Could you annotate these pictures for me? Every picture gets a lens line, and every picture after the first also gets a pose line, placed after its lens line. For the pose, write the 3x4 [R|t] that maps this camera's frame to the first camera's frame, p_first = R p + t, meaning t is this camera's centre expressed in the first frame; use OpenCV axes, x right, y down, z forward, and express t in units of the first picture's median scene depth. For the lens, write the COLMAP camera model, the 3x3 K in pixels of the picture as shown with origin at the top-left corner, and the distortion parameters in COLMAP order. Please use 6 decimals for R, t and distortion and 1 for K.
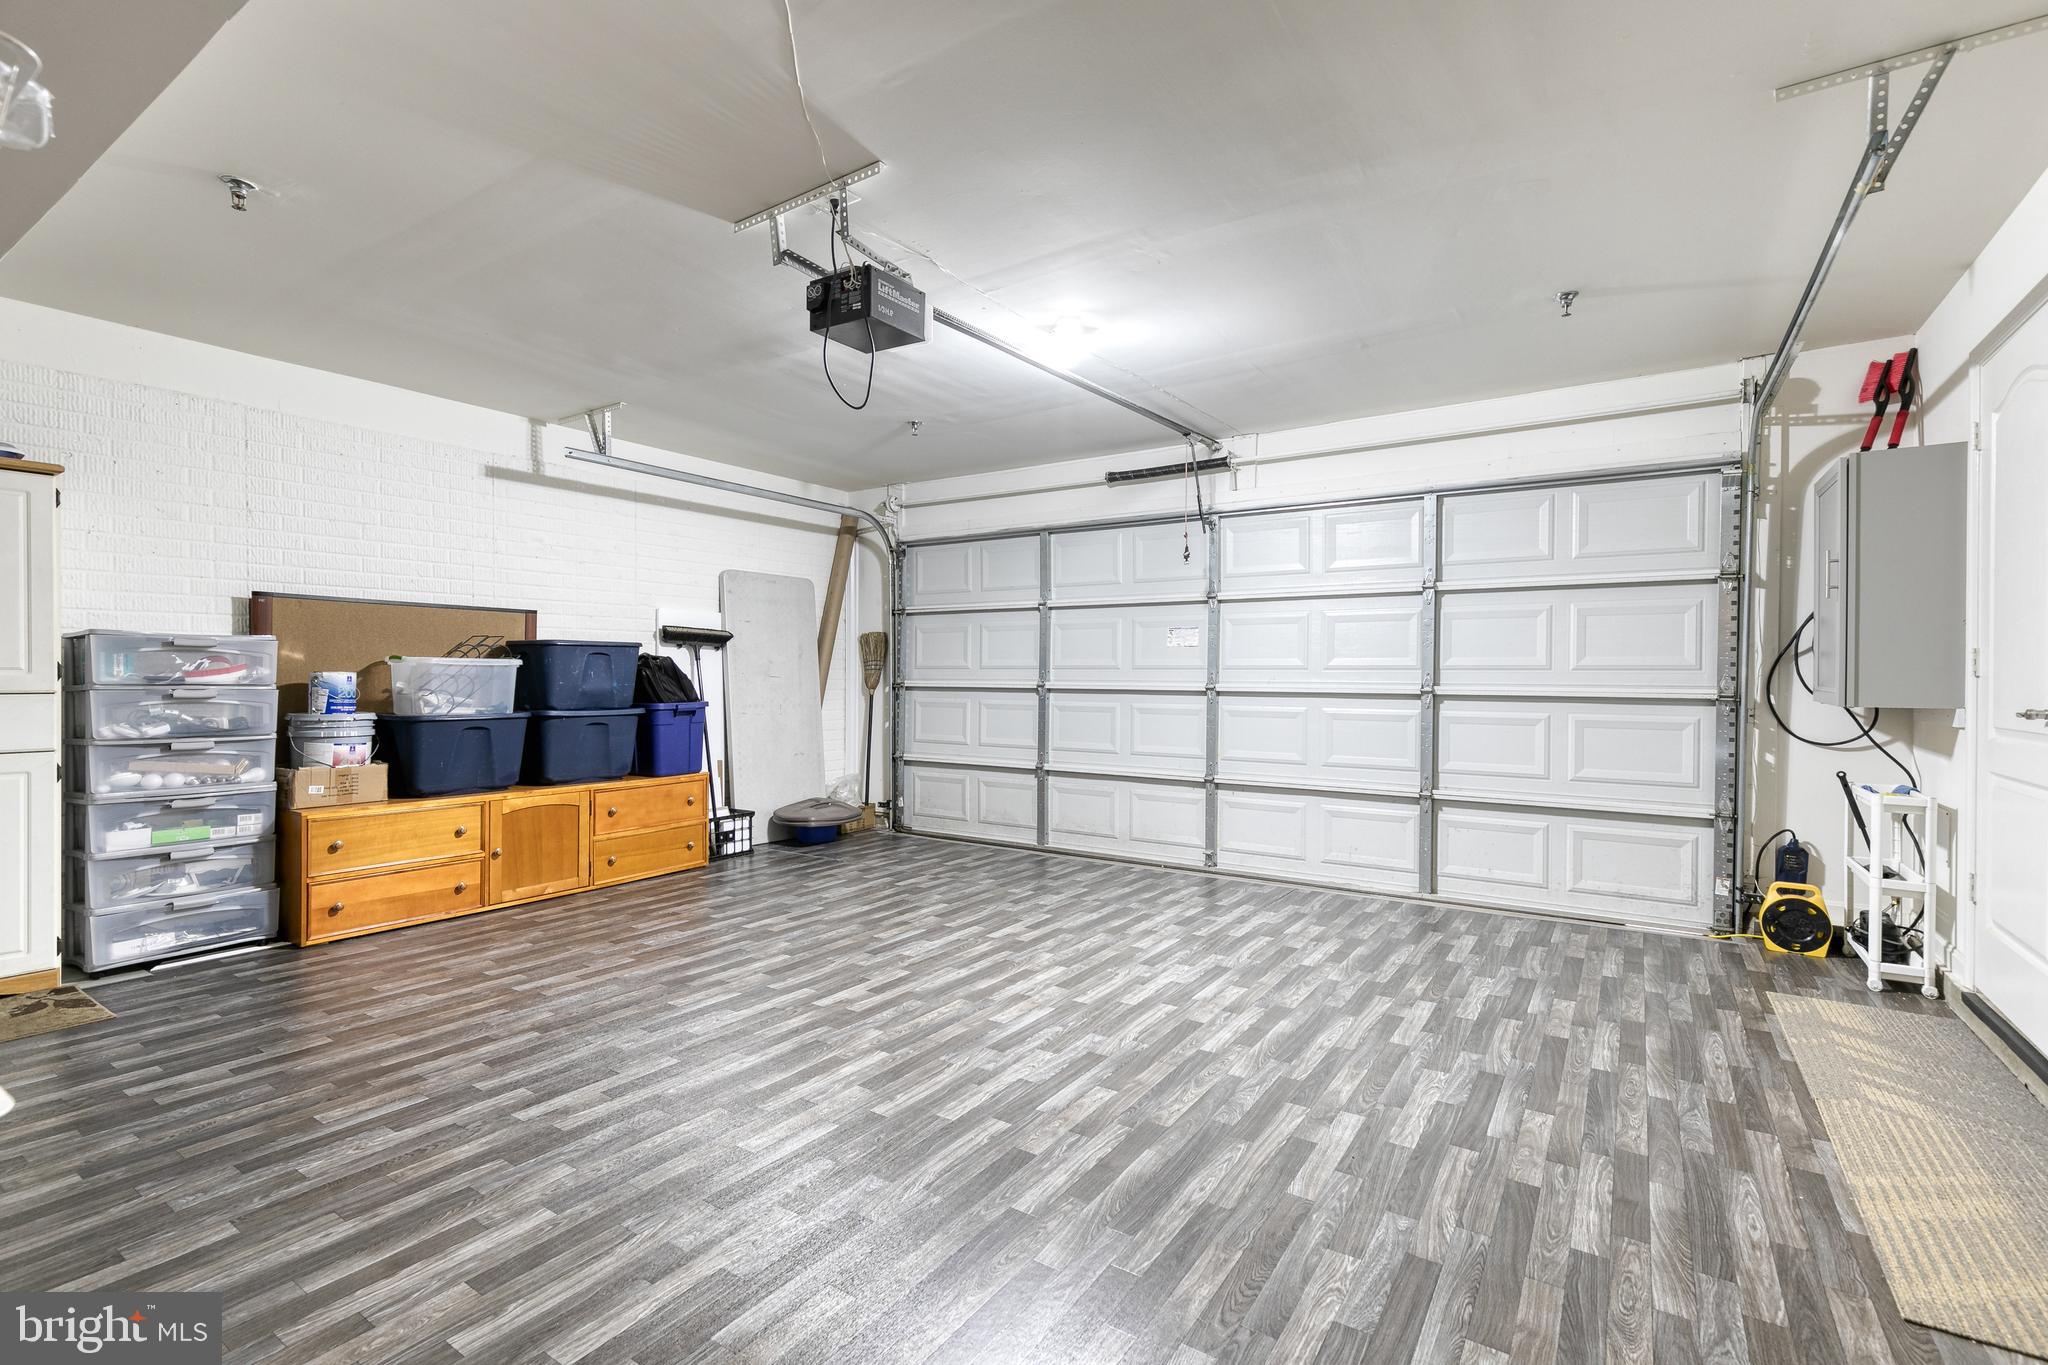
lens RADIAL K [[904.1, 0, 1023.2], [0, 904.1, 824.3], [0, 0, 1]] dist [-0.004876, -0.000304]
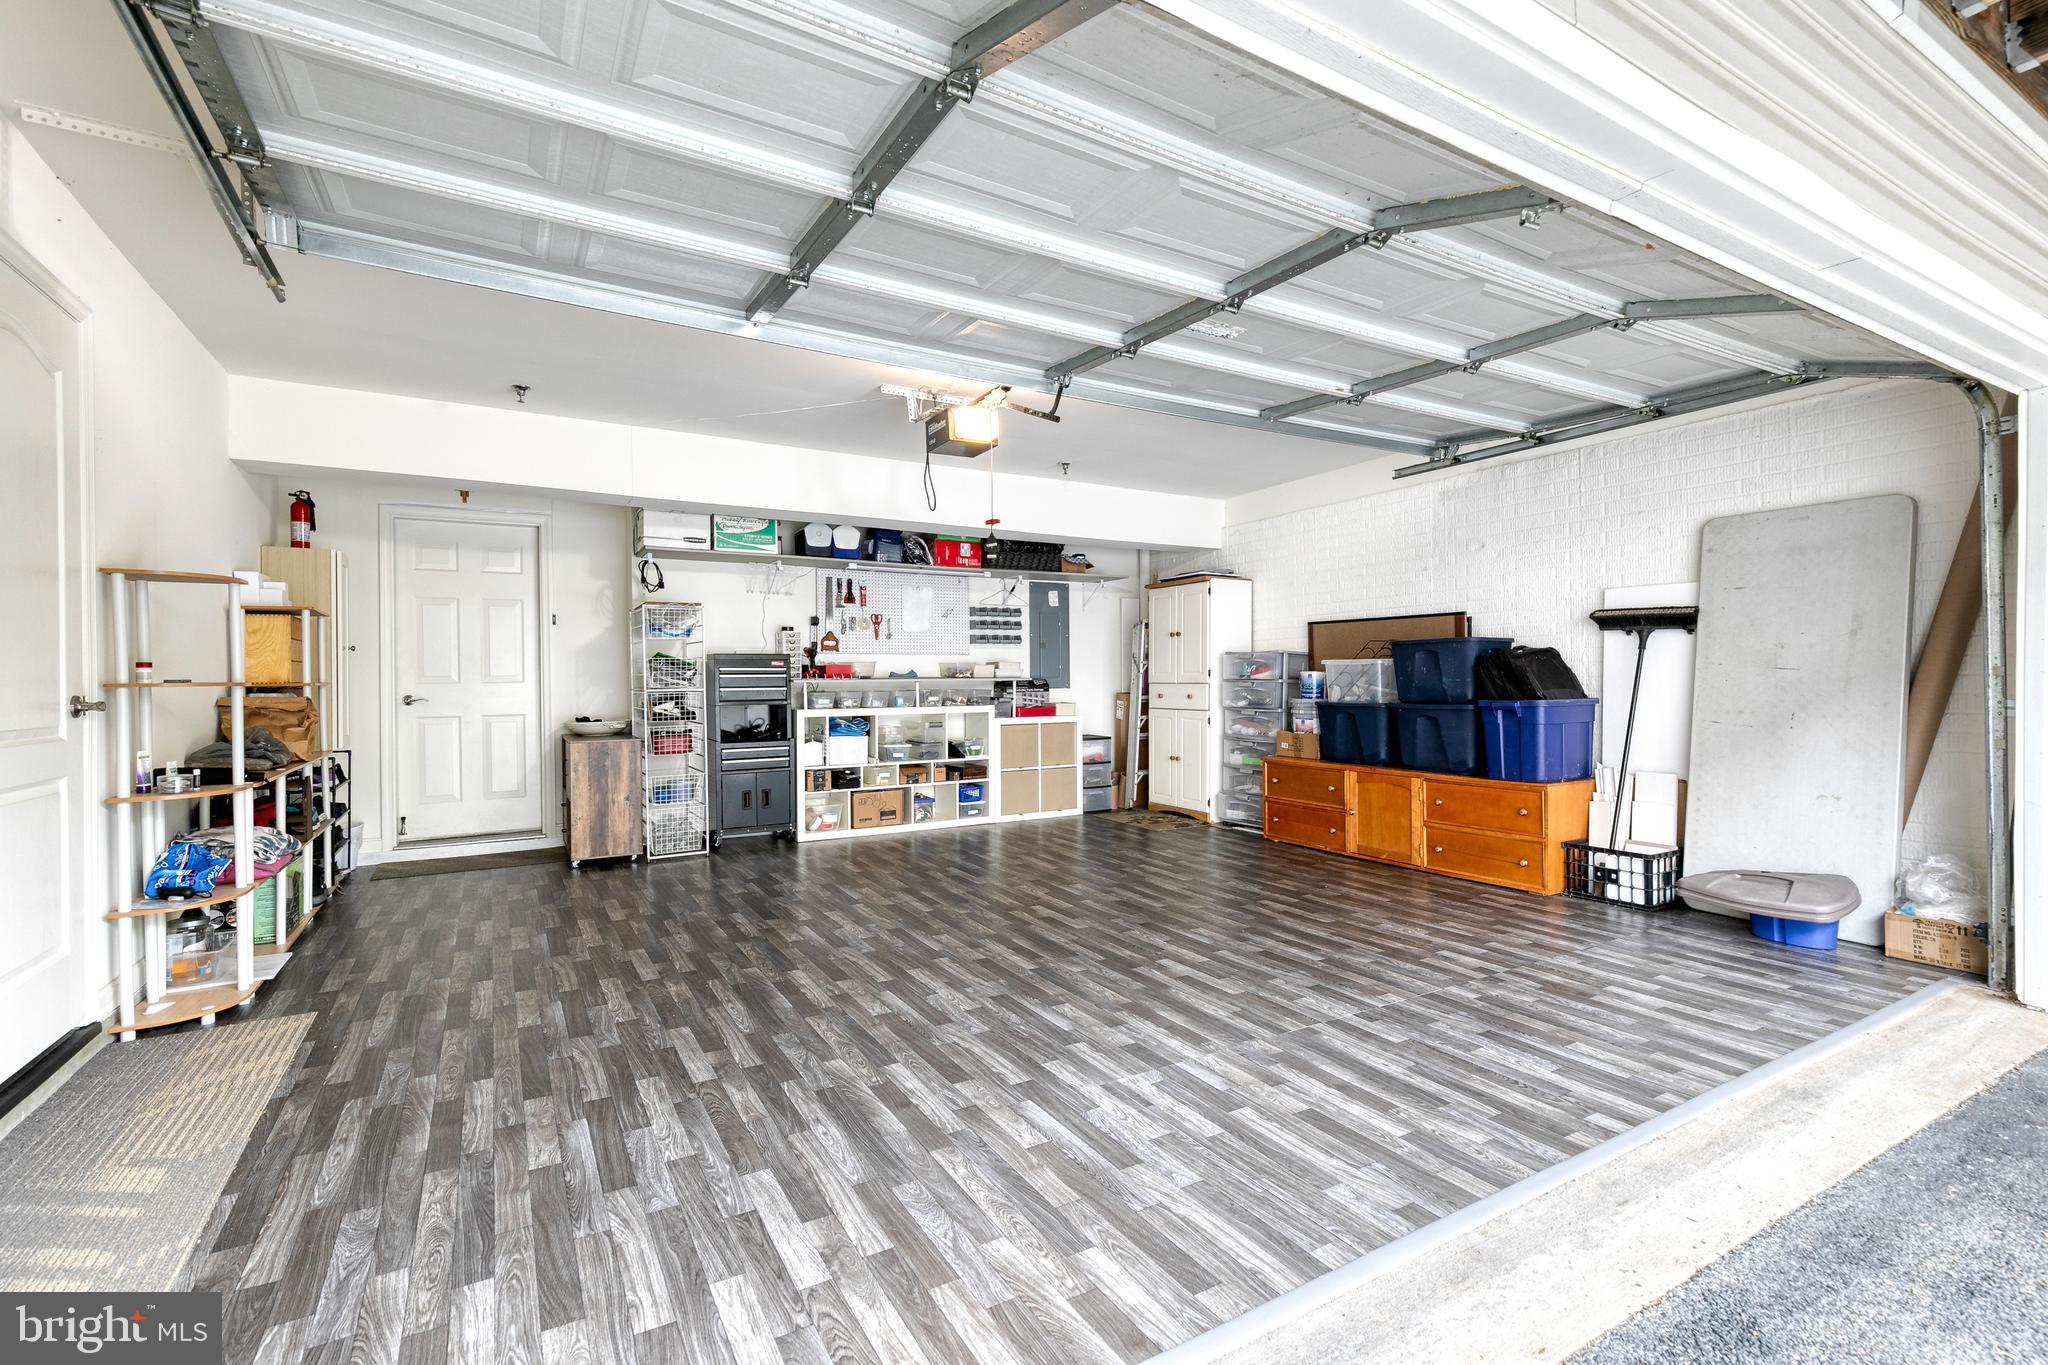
lens RADIAL K [[923.4, 0, 1037.6], [0, 923.4, 681.6], [0, 0, 1]] dist [0.011224, -0.000773]
pose [[-0.432612, 0.003035, -0.901575, 1.079967], [-0.135445, 0.988427, 0.068319, -0.247963], [0.891348, 0.151670, -0.427194, 1.596710]]
